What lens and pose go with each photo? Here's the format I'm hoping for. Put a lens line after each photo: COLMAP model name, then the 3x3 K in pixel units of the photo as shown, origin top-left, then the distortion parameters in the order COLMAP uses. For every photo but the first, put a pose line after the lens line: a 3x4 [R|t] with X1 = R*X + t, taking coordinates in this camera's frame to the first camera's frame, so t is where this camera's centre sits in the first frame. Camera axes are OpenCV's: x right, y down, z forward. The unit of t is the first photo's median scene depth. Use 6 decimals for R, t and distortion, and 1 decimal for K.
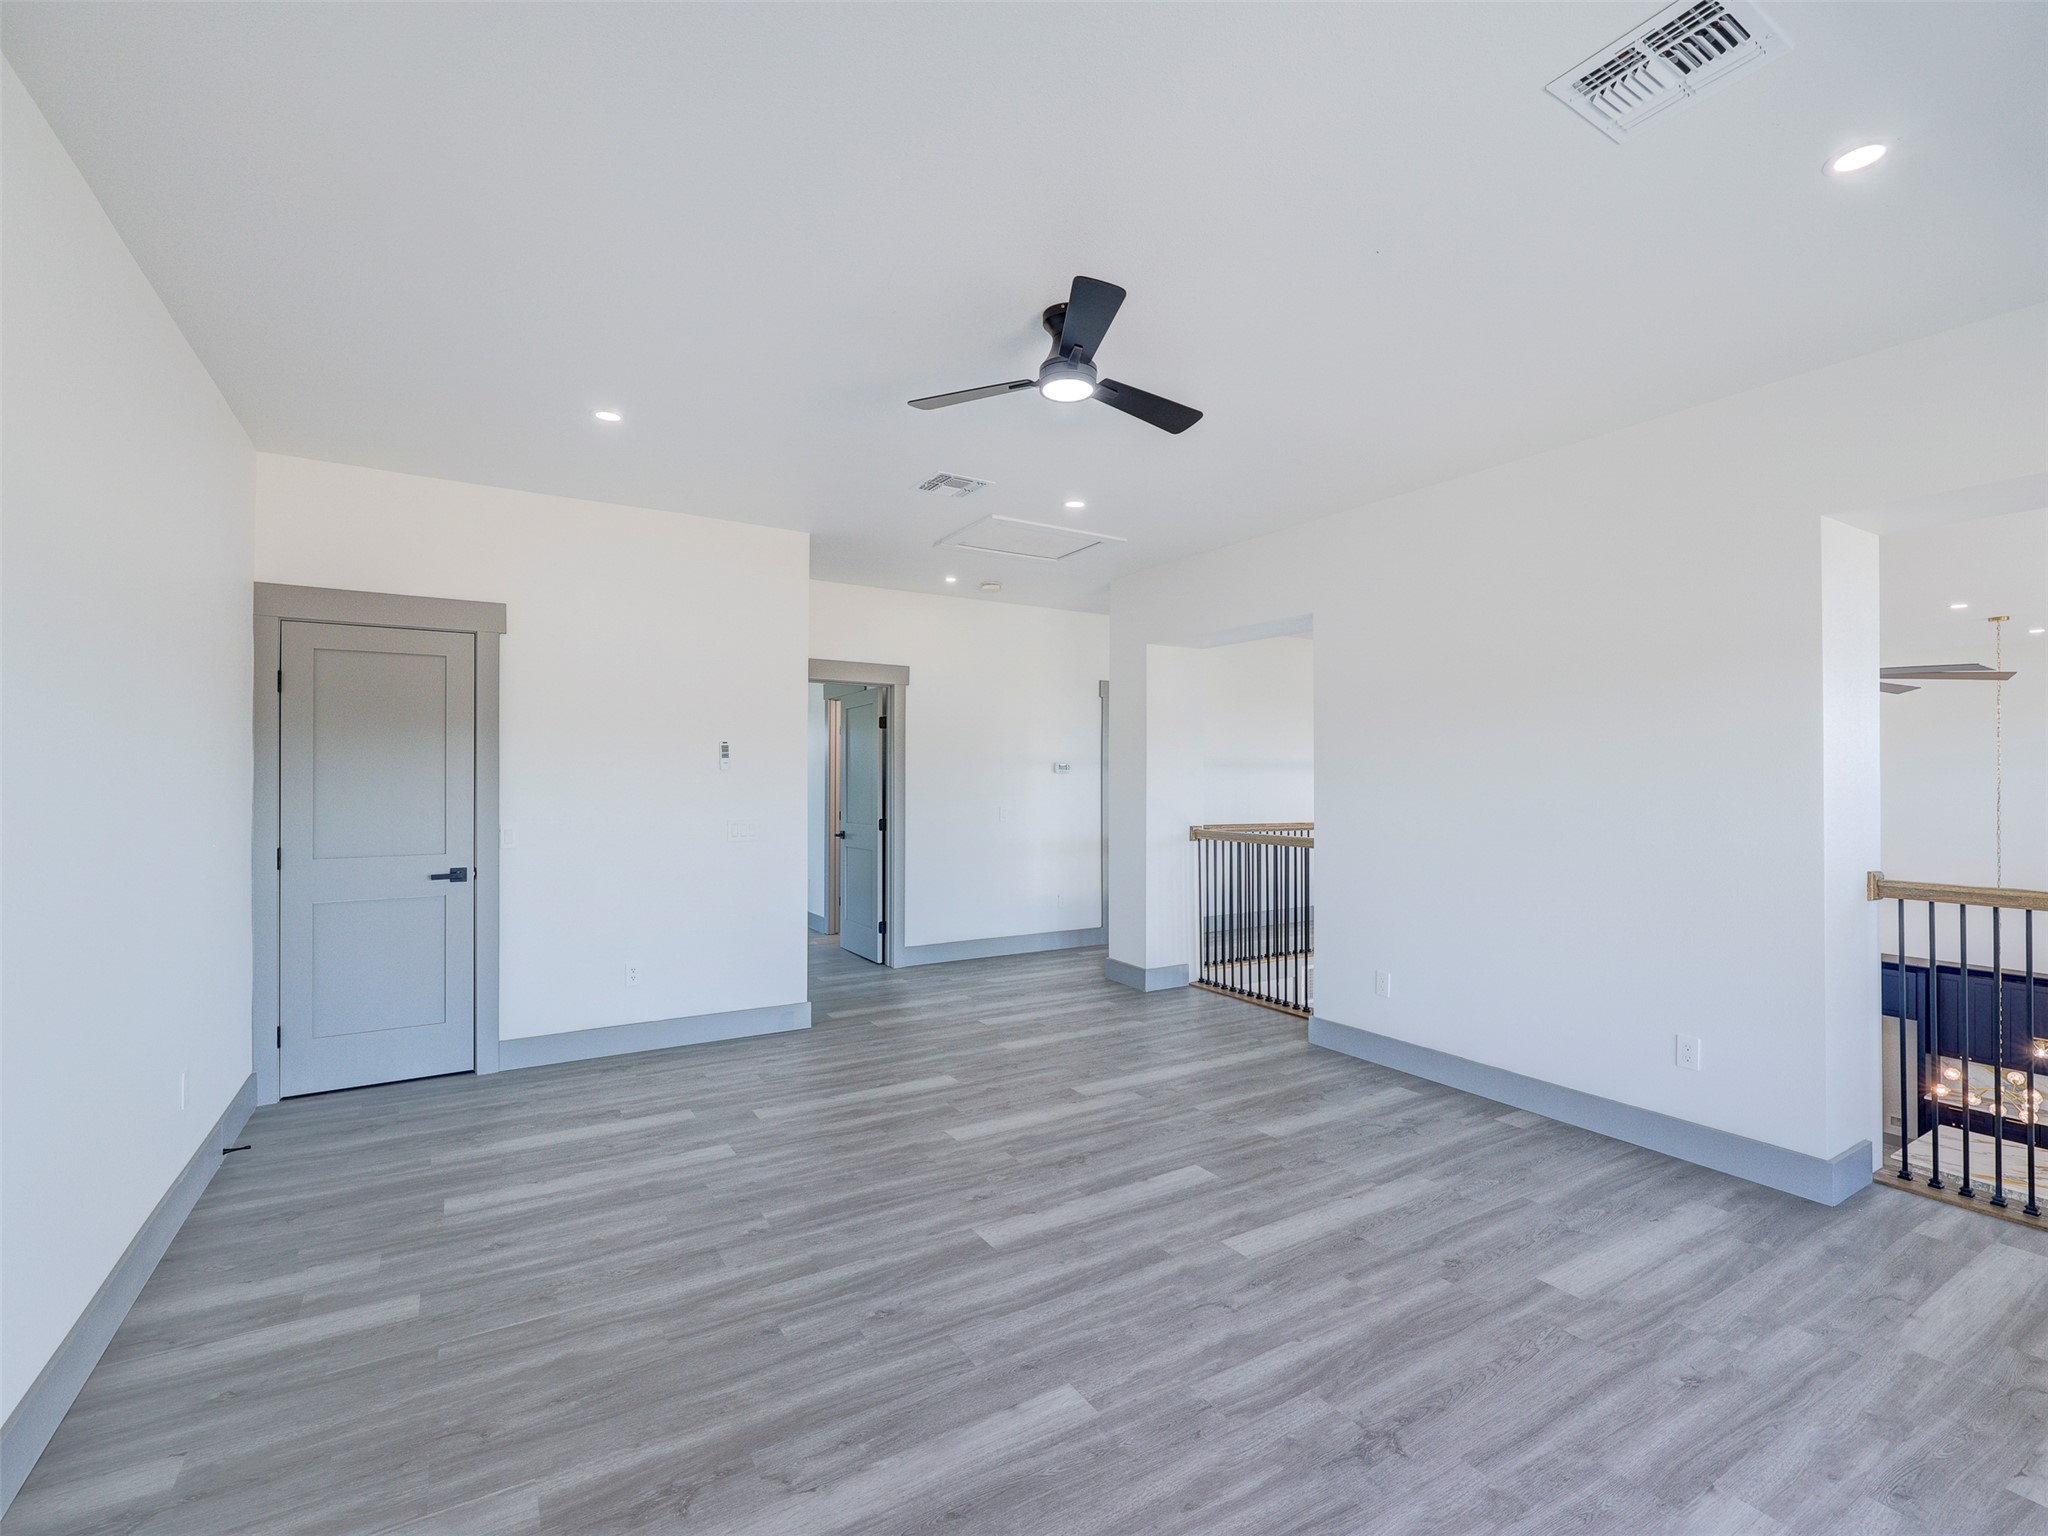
lens RADIAL K [[924.4, 0, 1024.0], [0, 924.4, 771.4], [0, 0, 1]] dist [0.010496, 0.000239]
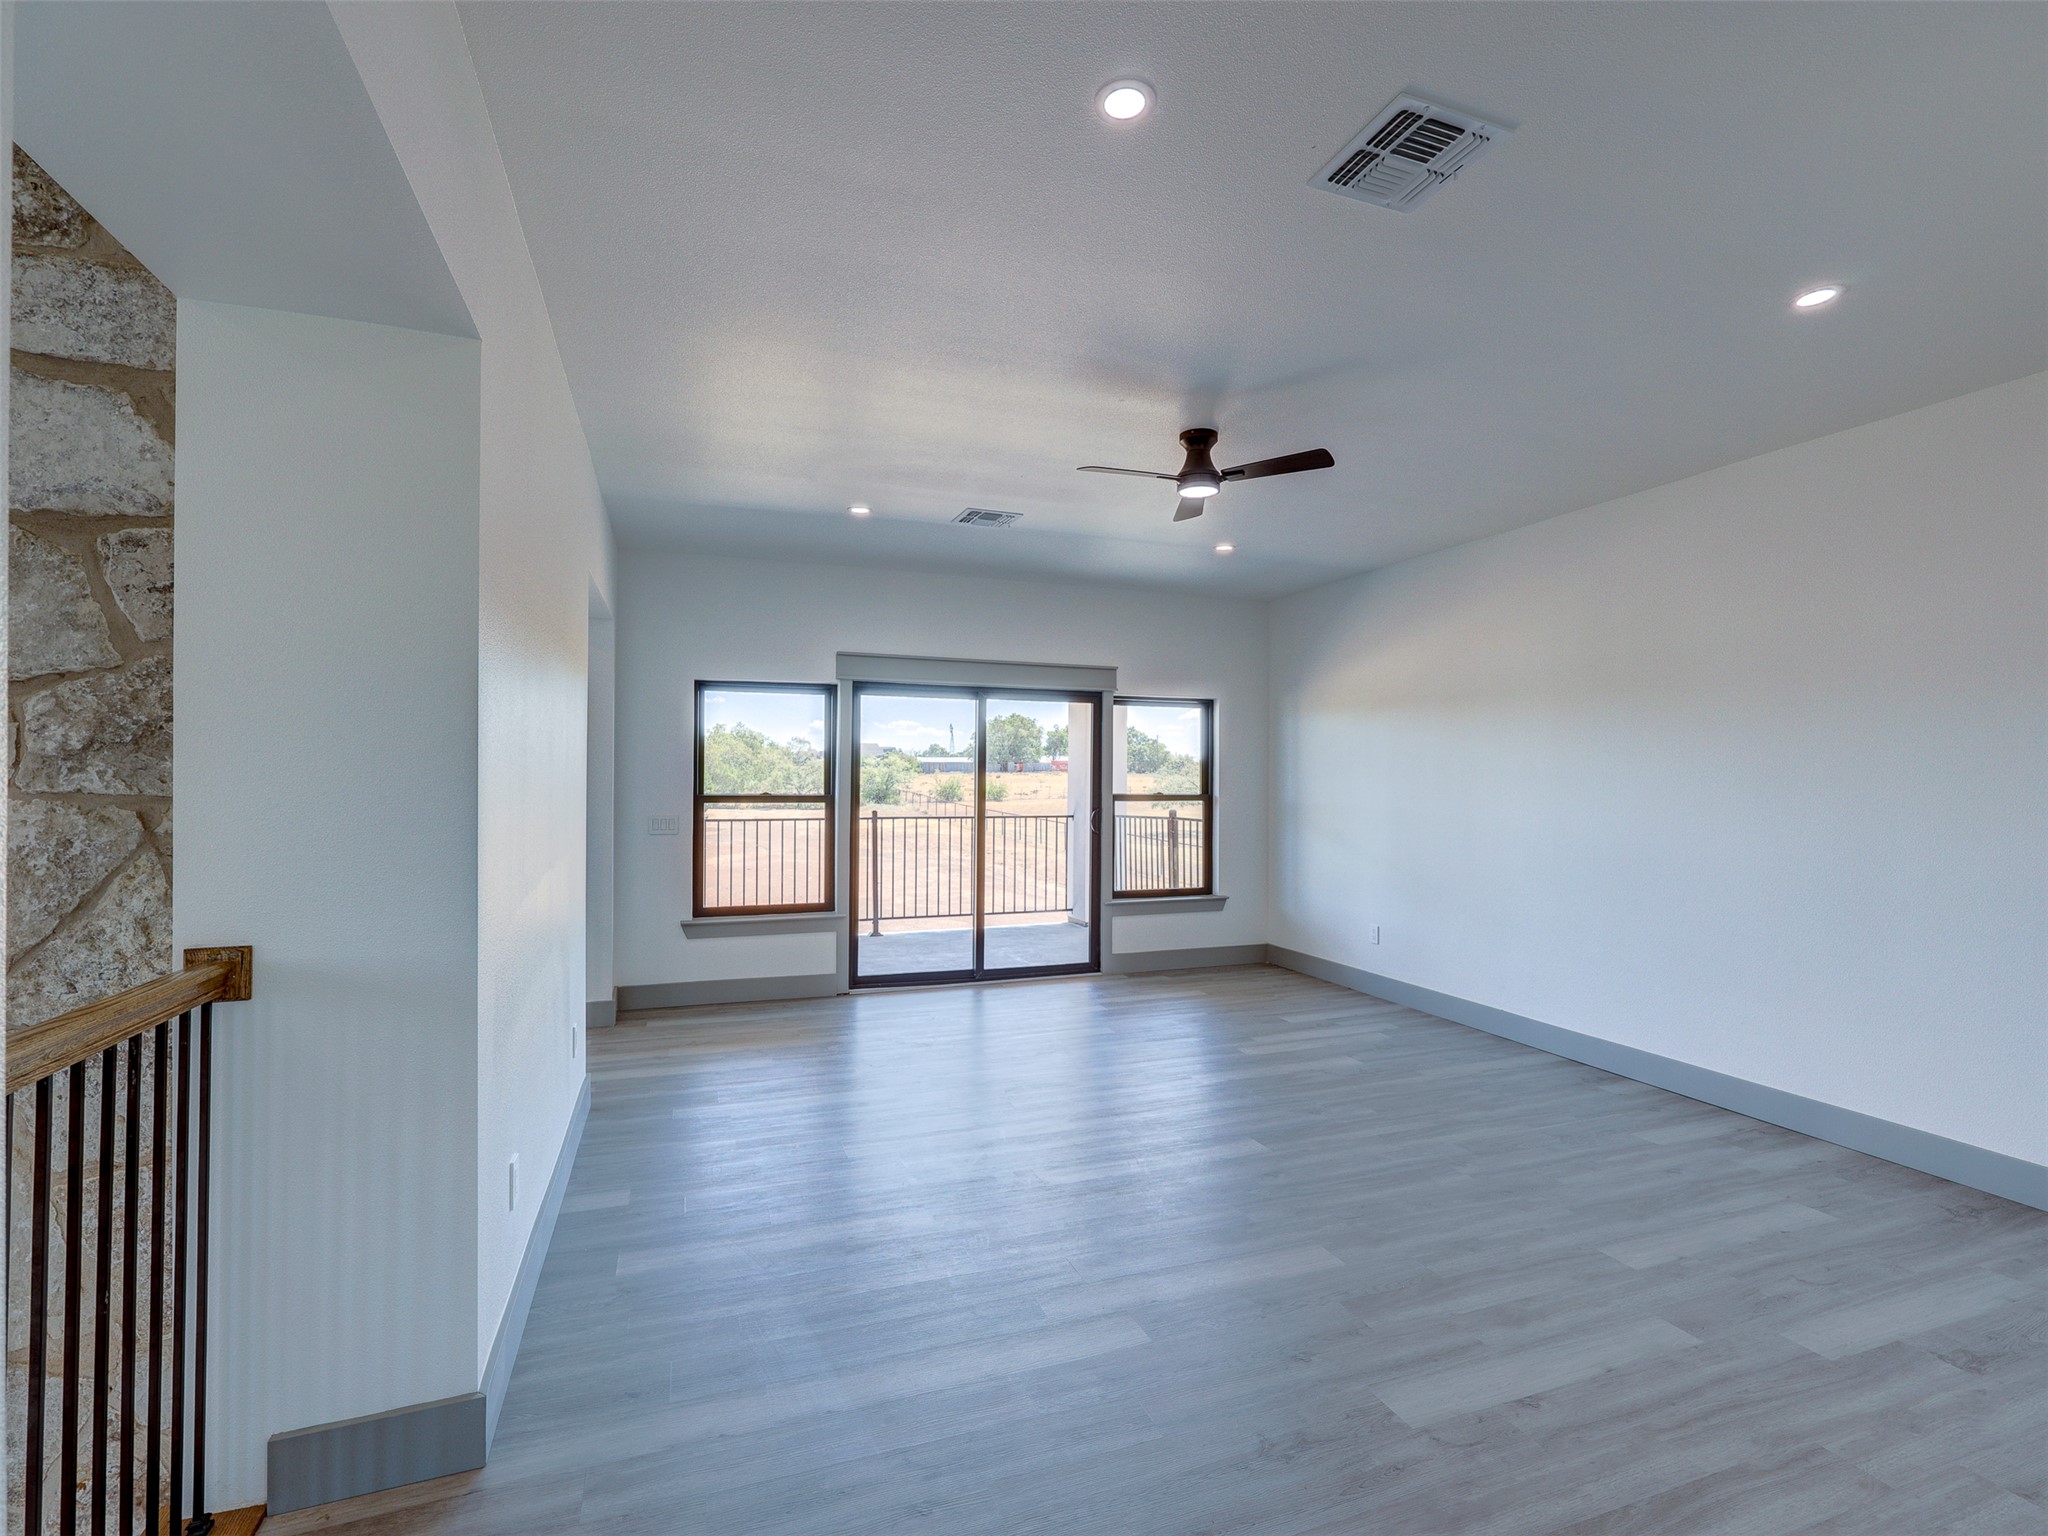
lens RADIAL K [[924.4, 0, 1028.0], [0, 924.4, 775.0], [0, 0, 1]] dist [0.010496, 0.000239]
pose [[-0.981225, -0.006849, 0.192743, 0.022923], [-0.009180, 0.999895, -0.011199, 0.012243], [-0.192646, -0.012758, -0.981185, 1.856214]]
